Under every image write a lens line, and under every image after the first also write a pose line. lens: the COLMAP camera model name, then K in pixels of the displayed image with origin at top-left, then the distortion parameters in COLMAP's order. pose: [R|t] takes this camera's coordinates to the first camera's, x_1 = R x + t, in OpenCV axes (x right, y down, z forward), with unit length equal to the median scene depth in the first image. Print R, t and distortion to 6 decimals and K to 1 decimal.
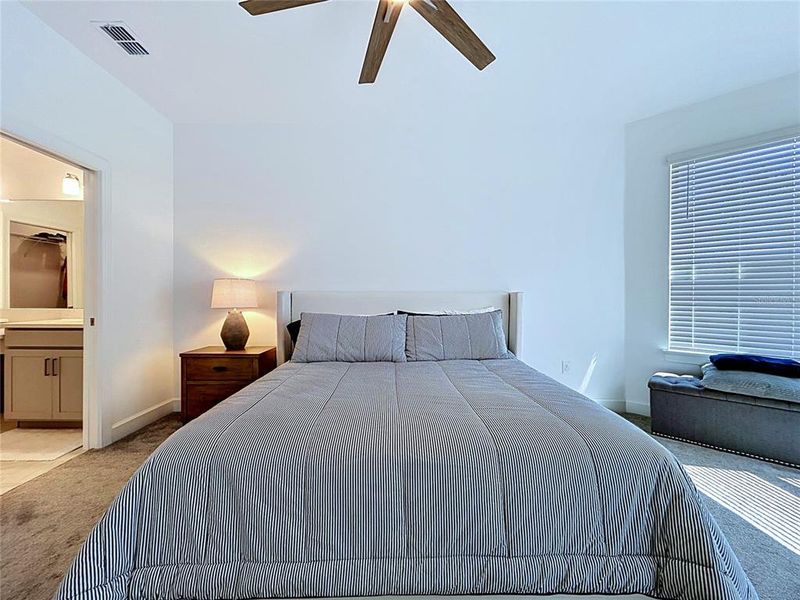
lens RADIAL K [[332.8, 0, 394.7], [0, 332.8, 298.3], [0, 0, 1]] dist [-0.000556, 0.000465]
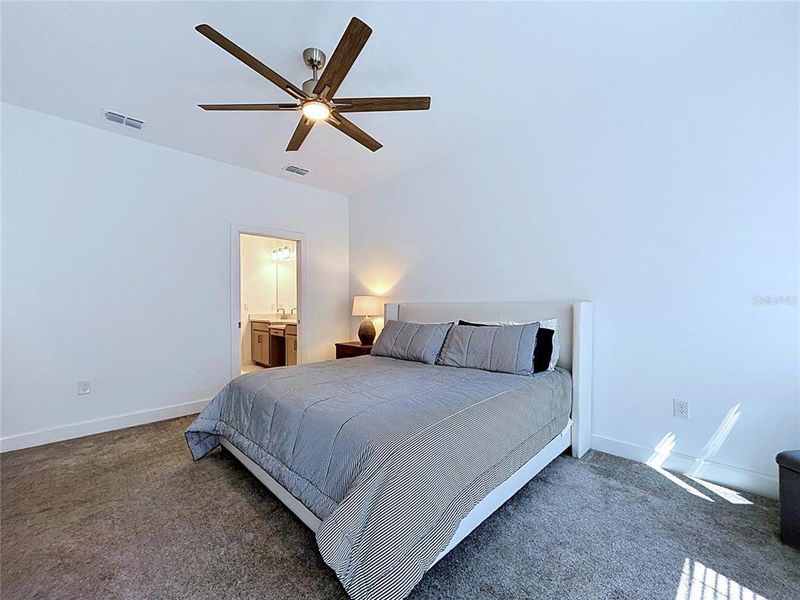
lens RADIAL K [[332.8, 0, 394.7], [0, 332.8, 298.3], [0, 0, 1]] dist [-0.000556, 0.000465]
pose [[0.705849, -0.017833, -0.708137, 0.679391], [-0.010029, 0.999331, -0.035162, 0.002715], [0.708291, 0.031921, 0.705199, 0.070754]]
